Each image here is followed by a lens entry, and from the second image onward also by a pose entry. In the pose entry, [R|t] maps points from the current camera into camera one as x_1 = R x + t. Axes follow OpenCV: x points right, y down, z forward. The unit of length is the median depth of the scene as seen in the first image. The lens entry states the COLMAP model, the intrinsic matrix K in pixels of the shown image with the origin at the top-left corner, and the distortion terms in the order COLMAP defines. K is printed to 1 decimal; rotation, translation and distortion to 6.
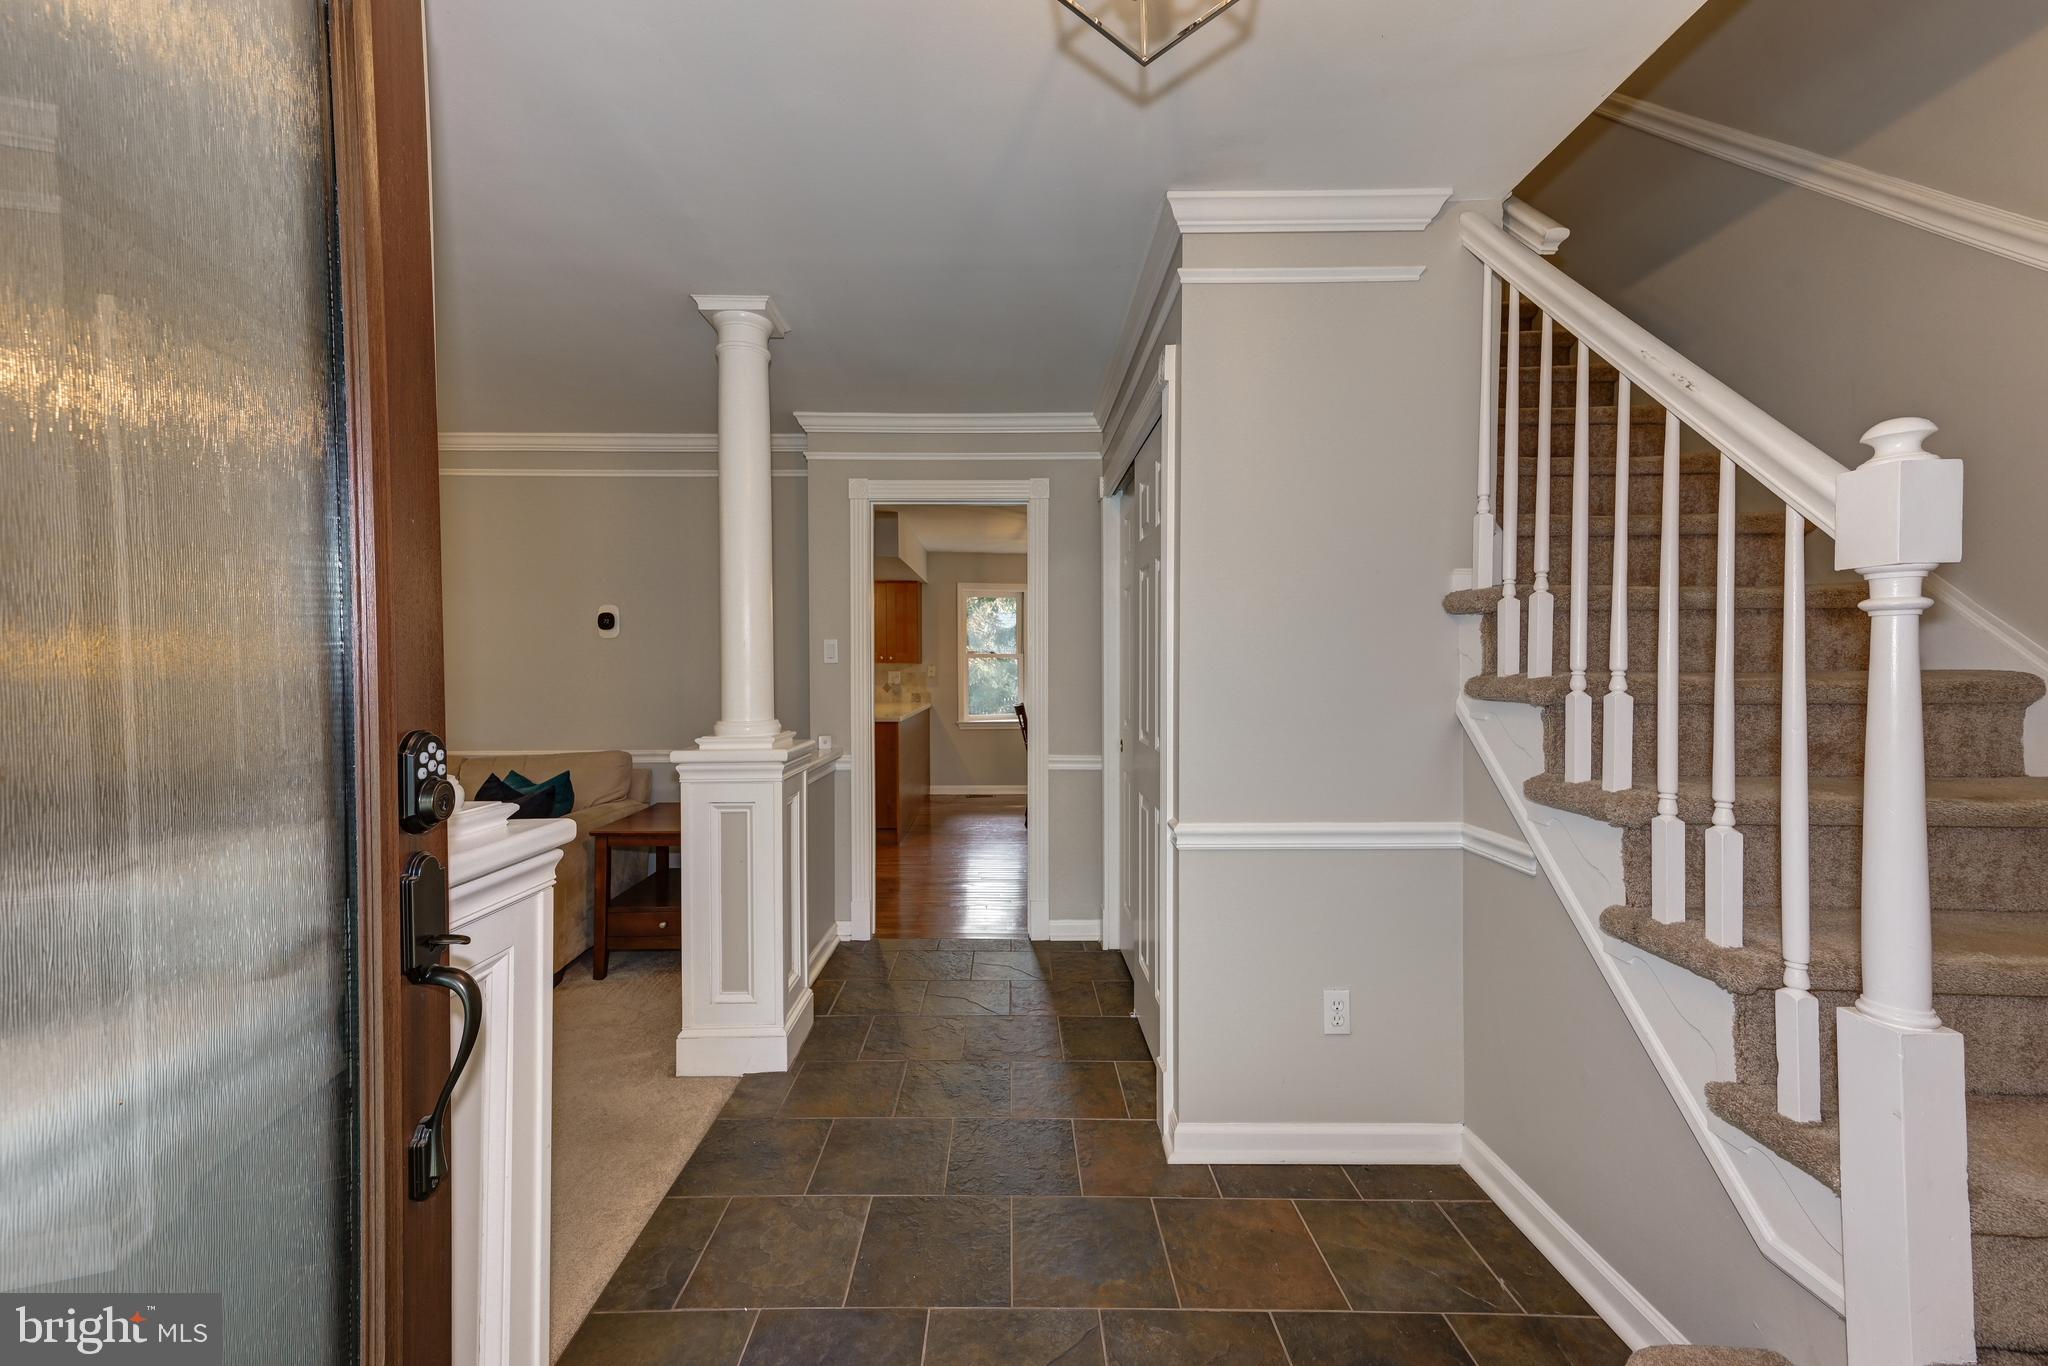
lens RADIAL K [[828.5, 0, 1031.4], [0, 828.5, 671.8], [0, 0, 1]] dist [0.002334, 0.001599]
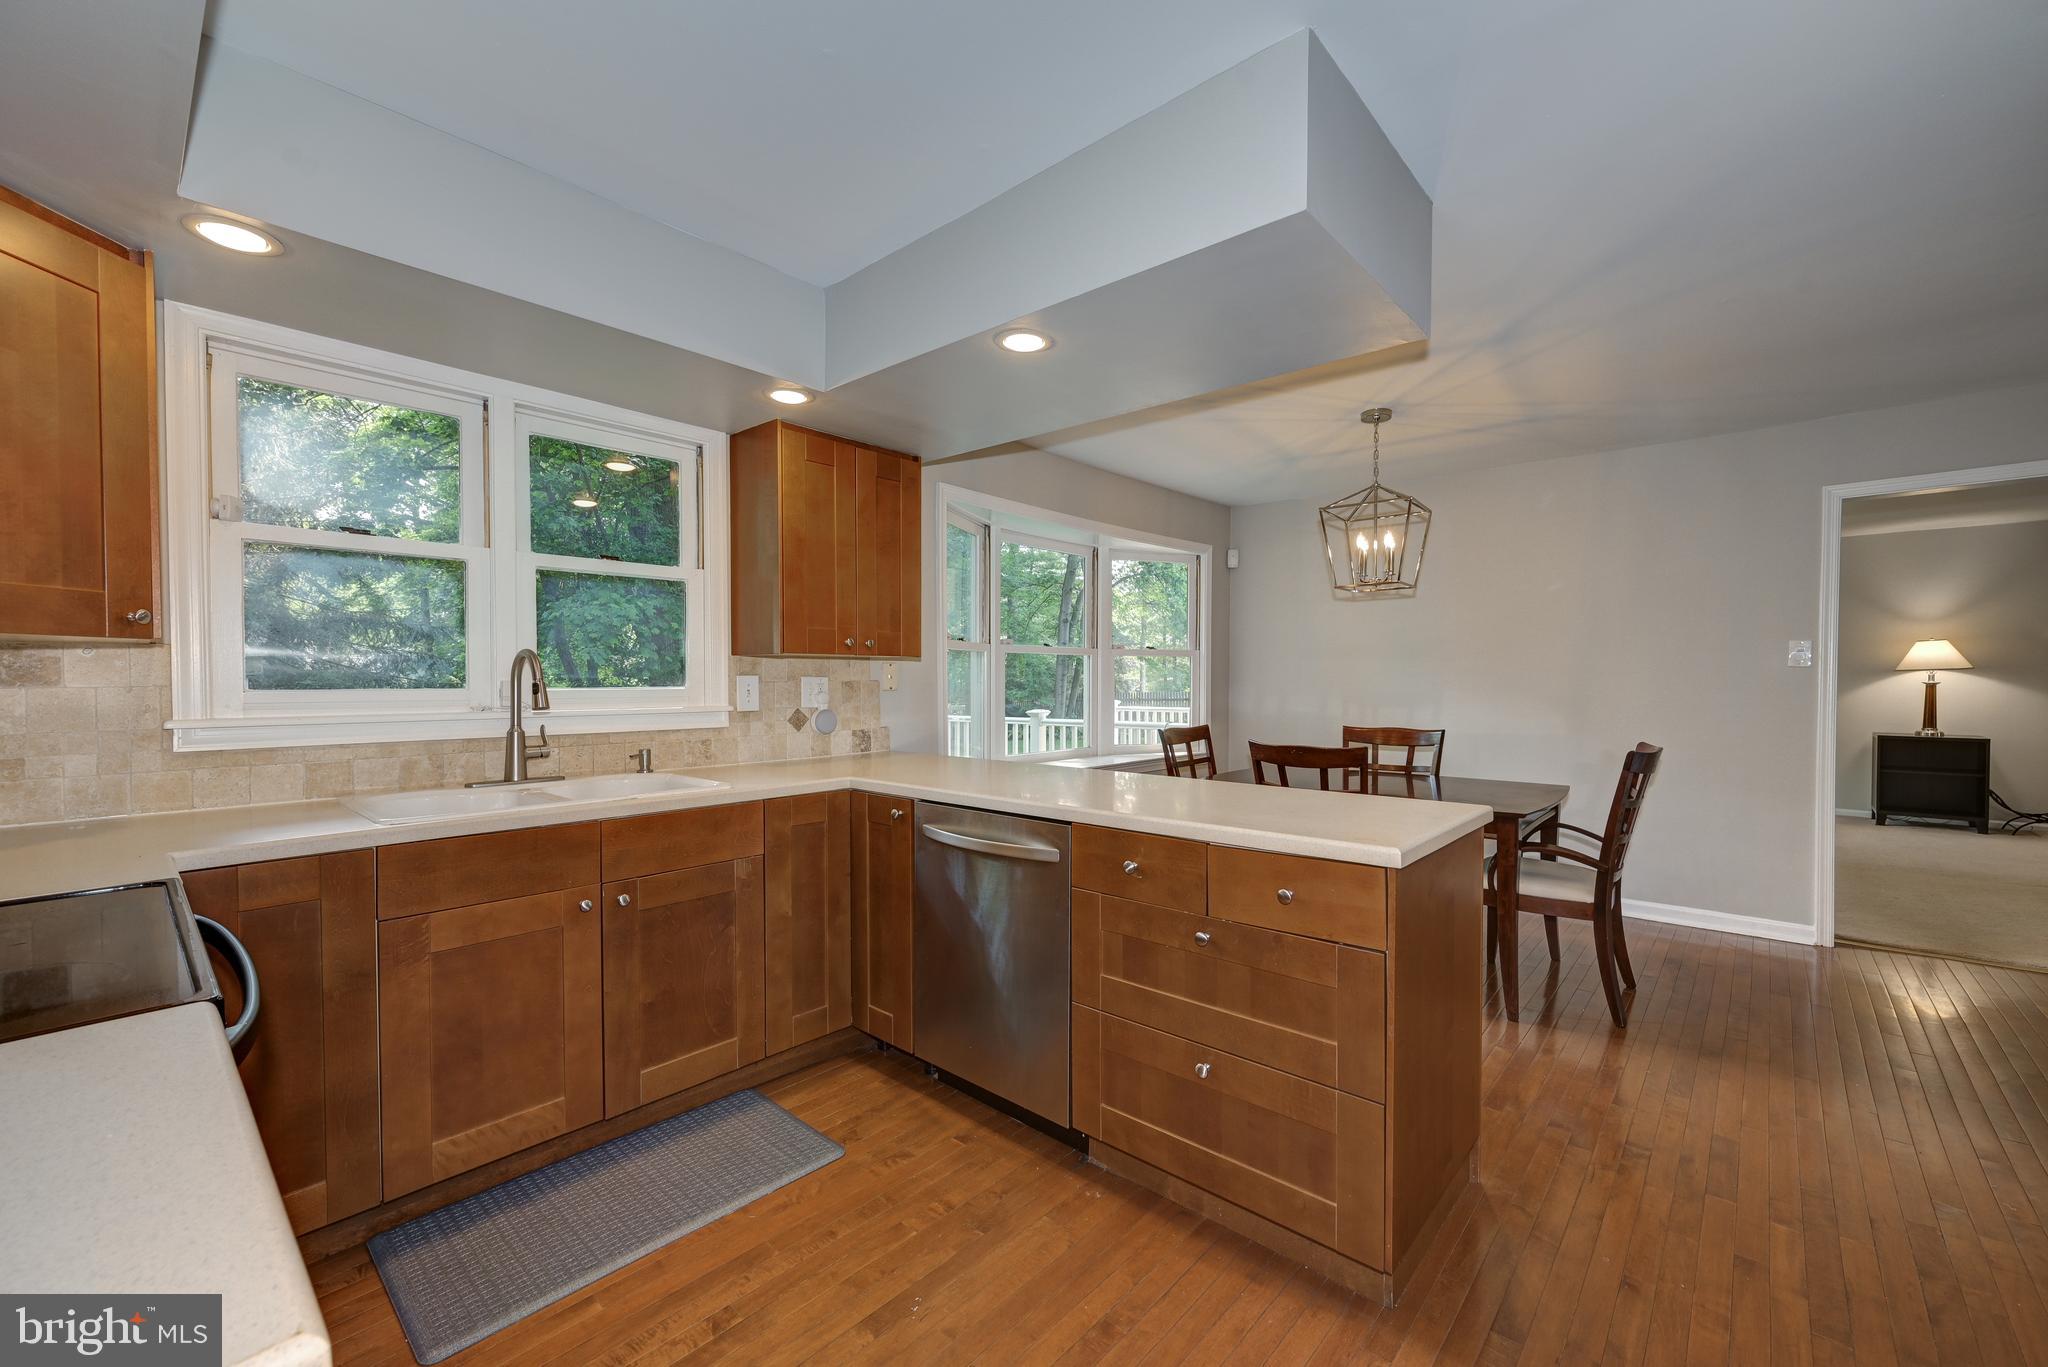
lens RADIAL K [[828.5, 0, 1037.6], [0, 828.5, 692.4], [0, 0, 1]] dist [0.002334, 0.001599]
pose [[0.686281, -0.016937, 0.727139, -1.100124], [0.012626, 0.999856, 0.011374, 0.010775], [-0.727227, 0.001375, 0.686396, 1.910386]]
